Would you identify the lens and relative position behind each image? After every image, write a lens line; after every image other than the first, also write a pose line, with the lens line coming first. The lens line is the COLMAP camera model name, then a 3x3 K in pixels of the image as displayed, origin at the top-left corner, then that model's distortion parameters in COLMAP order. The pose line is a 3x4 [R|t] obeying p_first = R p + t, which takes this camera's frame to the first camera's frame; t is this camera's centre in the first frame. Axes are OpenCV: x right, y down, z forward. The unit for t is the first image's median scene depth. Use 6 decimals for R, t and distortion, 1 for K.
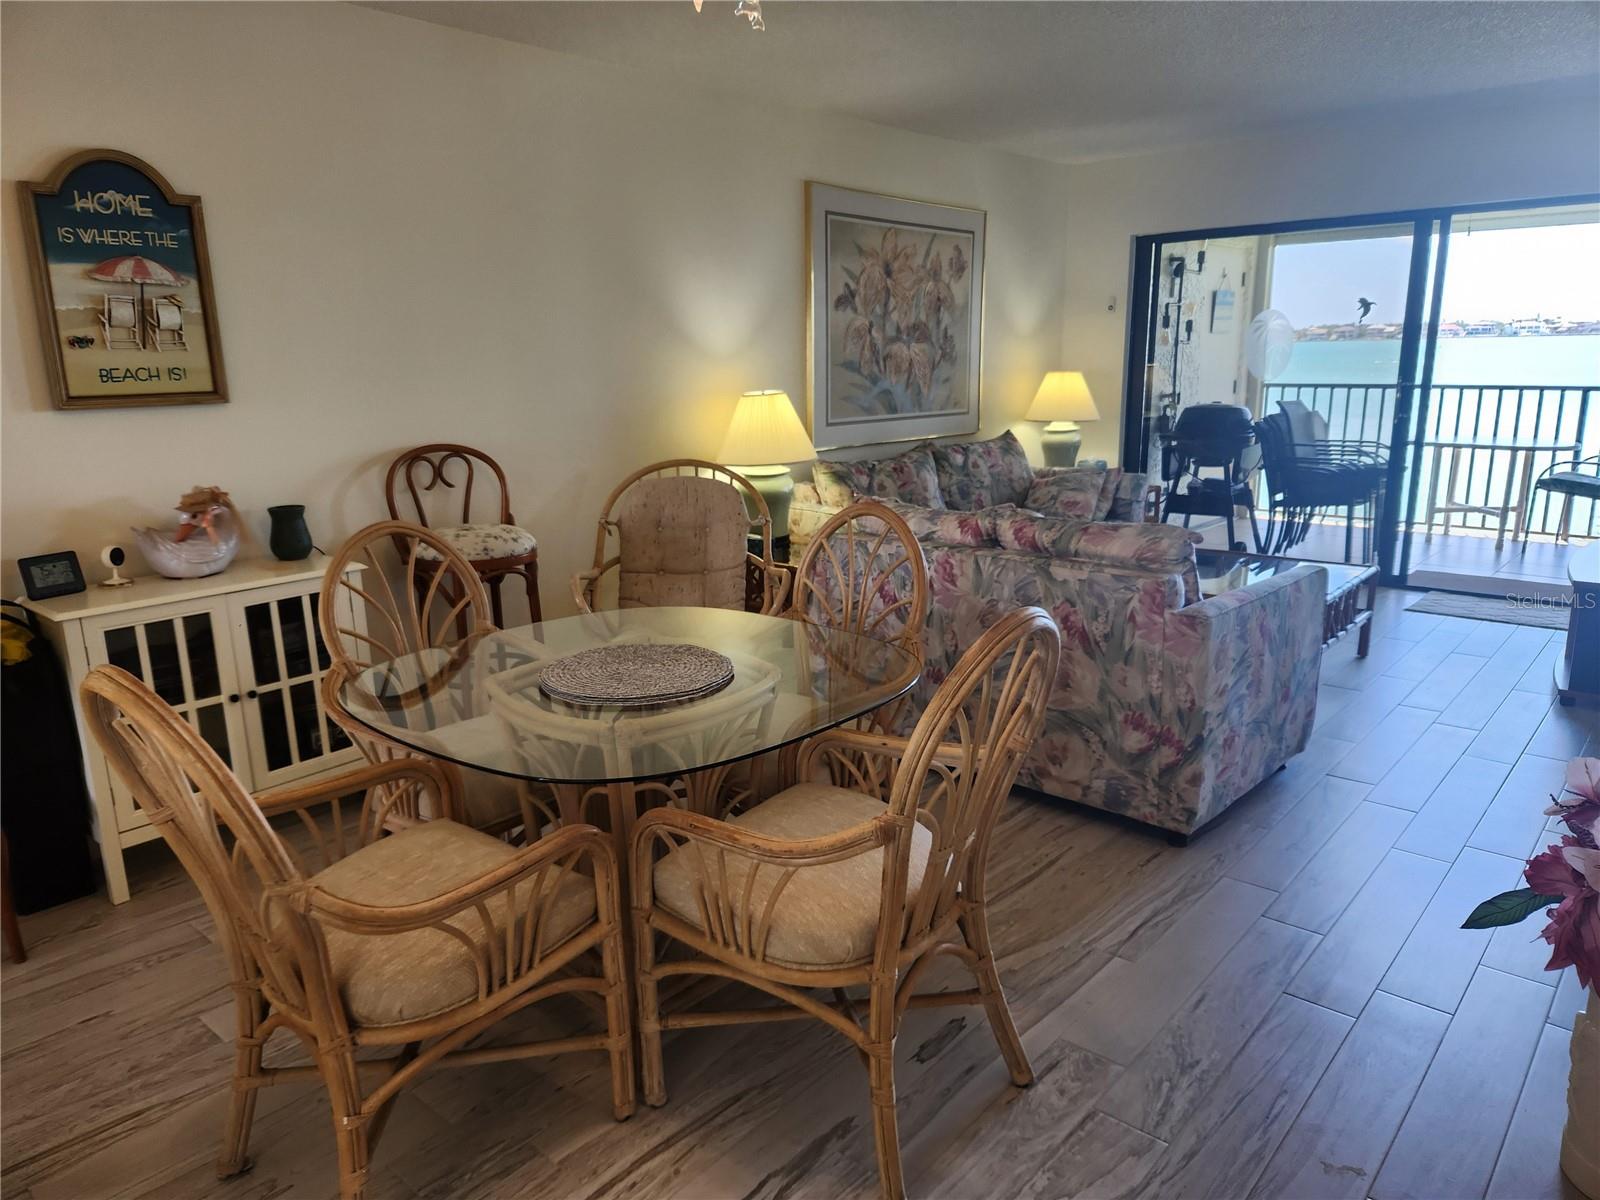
lens RADIAL K [[1071.4, 0, 794.3], [0, 1071.4, 593.2], [0, 0, 1]] dist [0.042419, -0.006929]
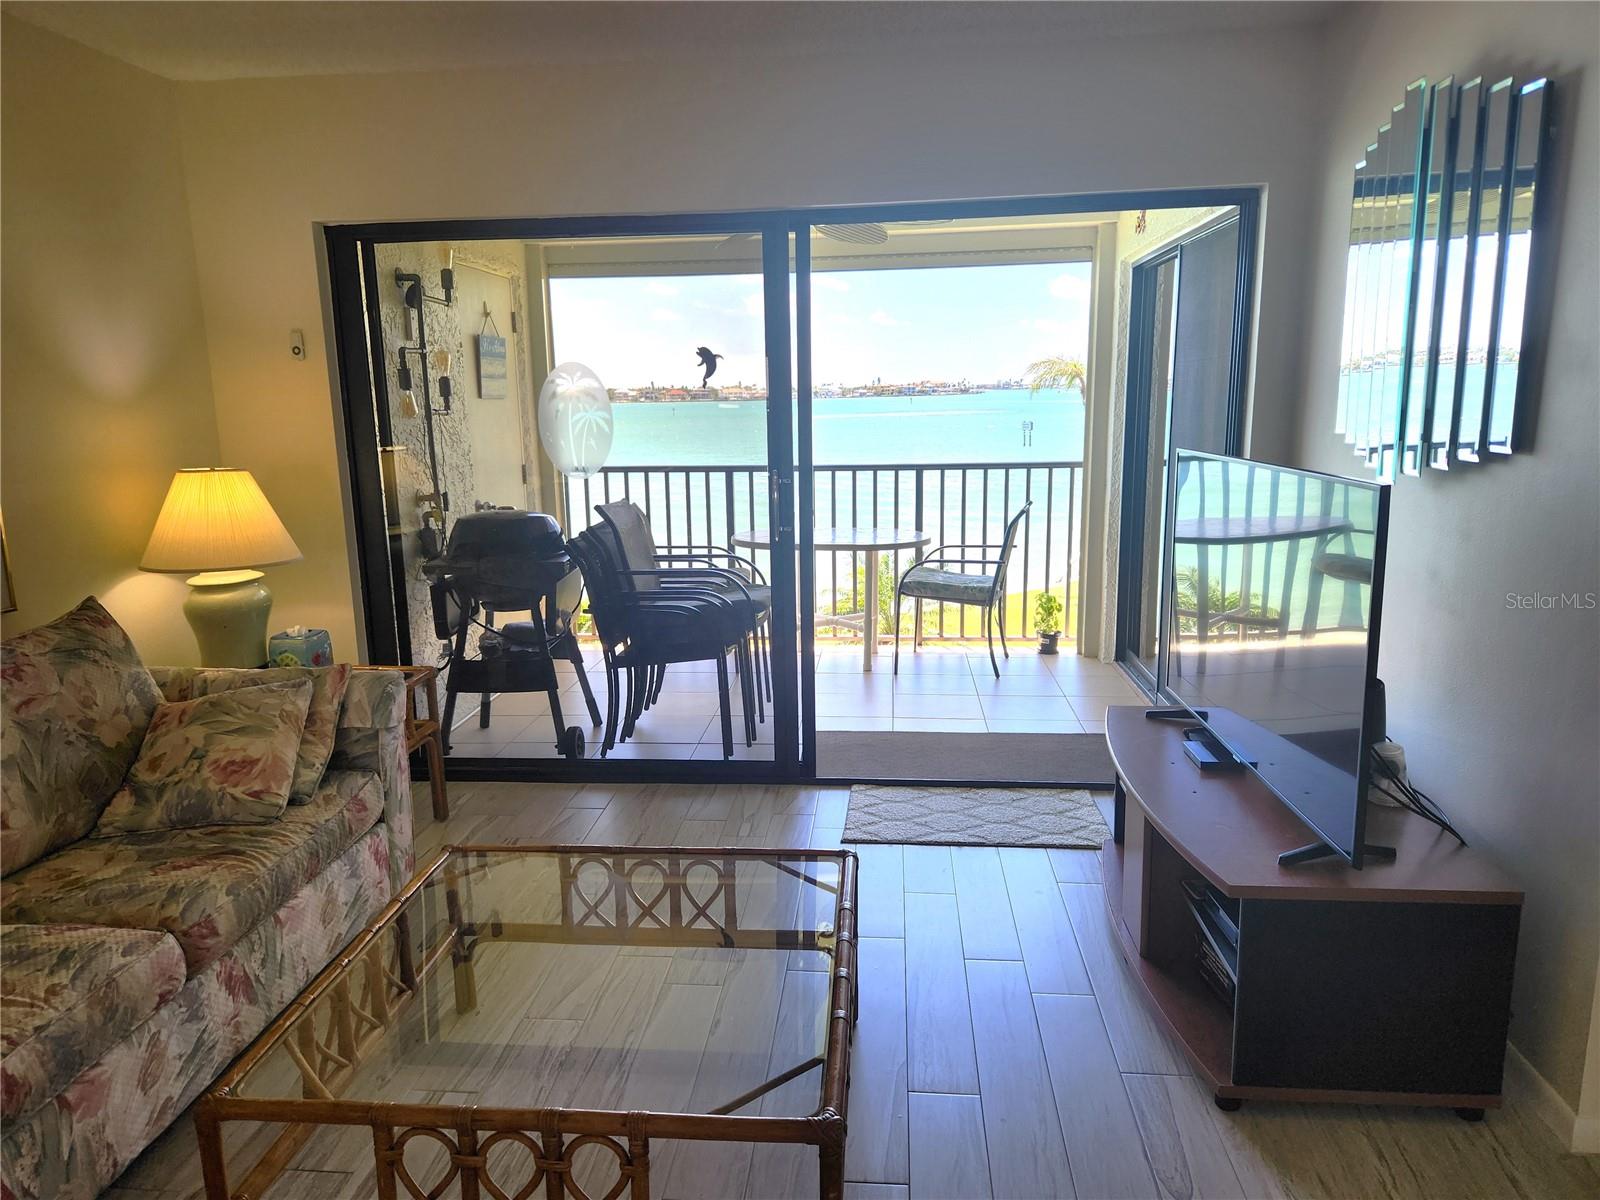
lens RADIAL K [[1071.4, 0, 791.8], [0, 1071.4, 598.1], [0, 0, 1]] dist [0.042419, -0.006929]
pose [[0.803198, -0.109526, 0.585557, 0.154758], [0.138235, 0.990390, -0.004366, -0.099993], [-0.579452, 0.084451, 0.810619, 0.405226]]
